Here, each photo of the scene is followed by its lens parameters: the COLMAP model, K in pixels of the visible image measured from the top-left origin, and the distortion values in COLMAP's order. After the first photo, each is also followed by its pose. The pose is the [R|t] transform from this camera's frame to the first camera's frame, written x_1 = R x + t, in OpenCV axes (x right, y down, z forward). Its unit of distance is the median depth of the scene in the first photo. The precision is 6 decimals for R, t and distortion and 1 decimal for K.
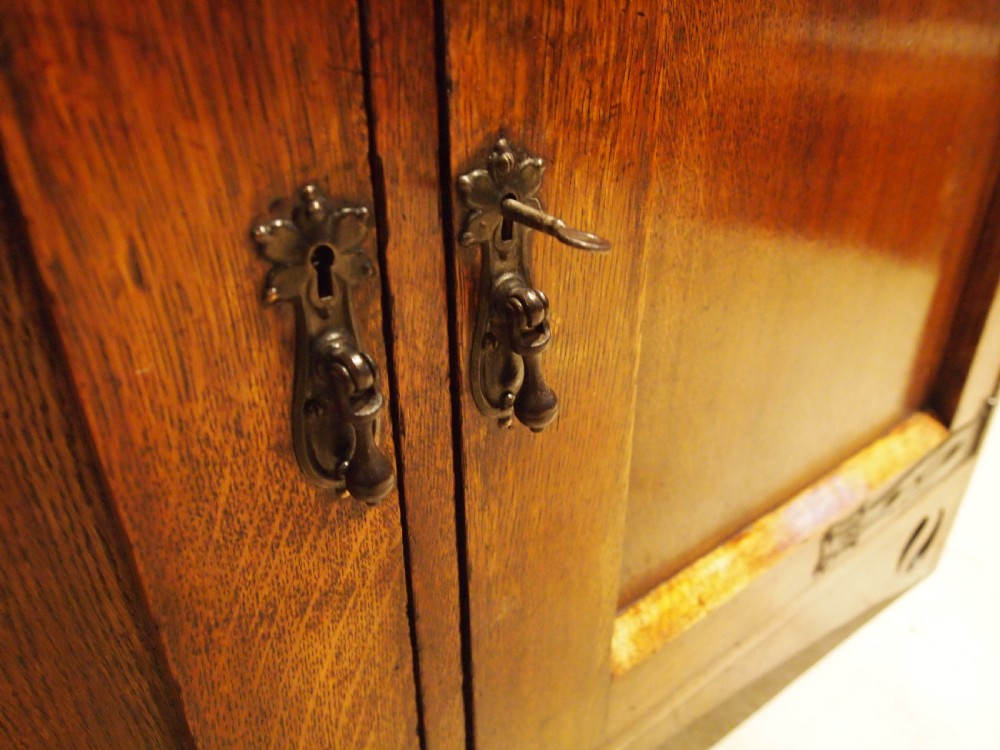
lens RADIAL K [[787.5, 0, 508.4], [0, 787.5, 378.5], [0, 0, 1]] dist [-0.044937, -0.000678]
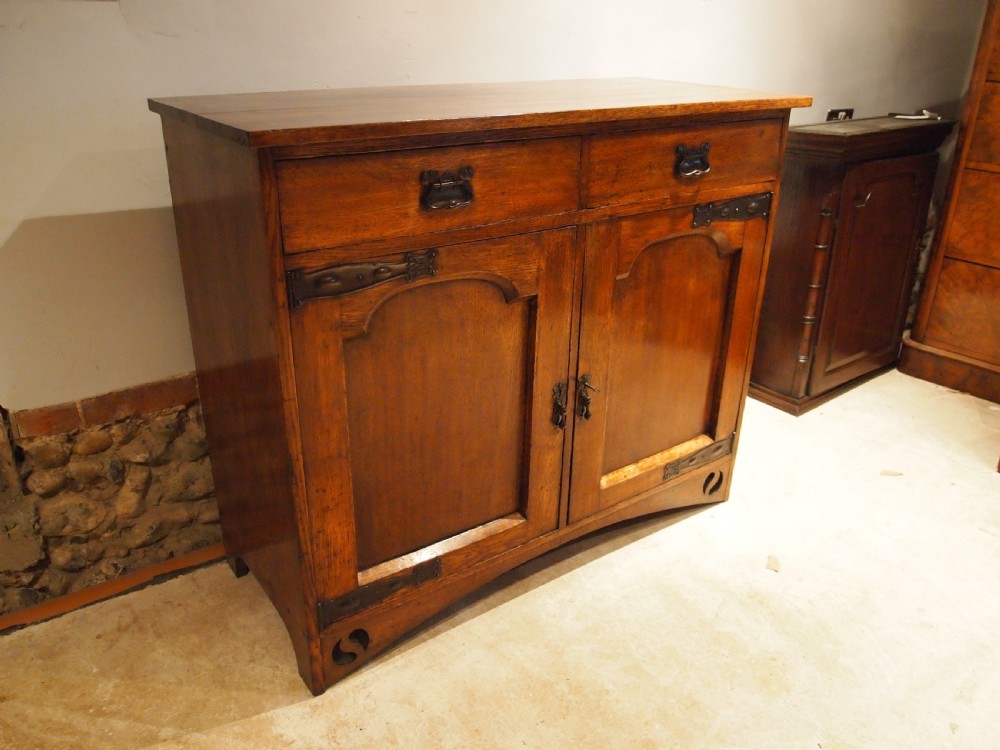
lens RADIAL K [[787.5, 0, 490.8], [0, 787.5, 373.3], [0, 0, 1]] dist [-0.044937, -0.000678]
pose [[0.999144, 0.030264, -0.028205, -0.543811], [-0.033041, 0.994045, -0.103836, 0.359518], [0.024895, 0.104679, 0.994194, -4.999464]]
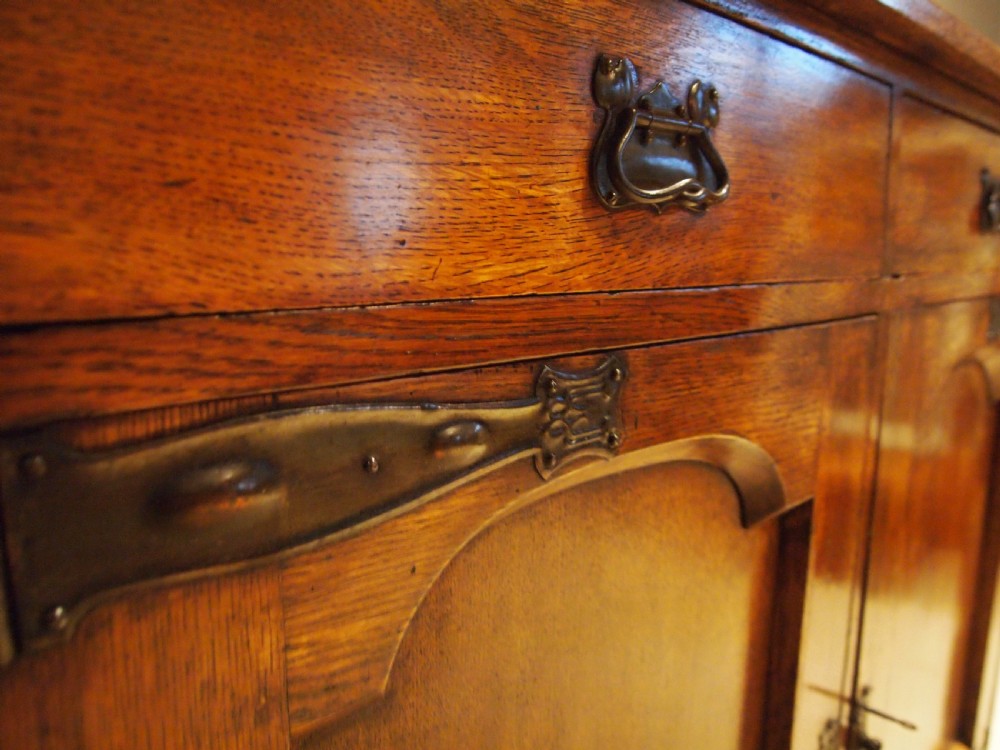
lens RADIAL K [[787.5, 0, 504.0], [0, 787.5, 382.7], [0, 0, 1]] dist [-0.044937, -0.000678]
pose [[0.992485, -0.013577, 0.121611, -1.396183], [0.054849, 0.937757, -0.342934, -0.382321], [-0.109386, 0.347027, 0.931454, -1.551485]]
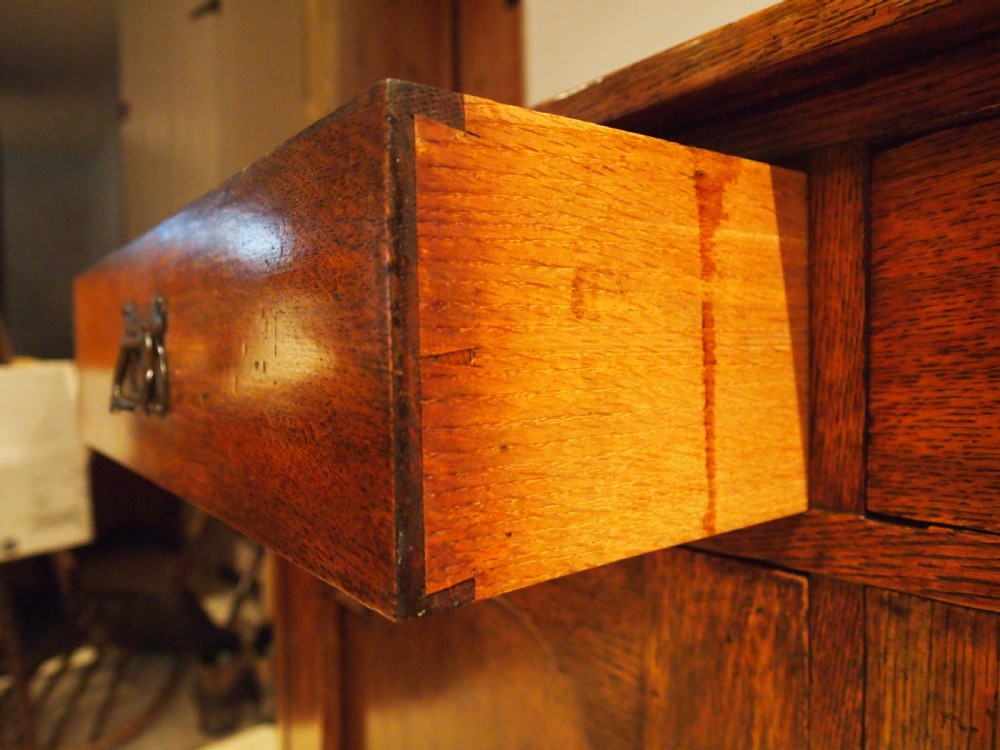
lens RADIAL K [[787.5, 0, 499.8], [0, 787.5, 378.4], [0, 0, 1]] dist [-0.044937, -0.000678]
pose [[-0.008807, 0.033847, -0.999388, 0.959043], [-0.490211, 0.870948, 0.033816, -1.285815], [0.871560, 0.490208, 0.008922, -0.302152]]
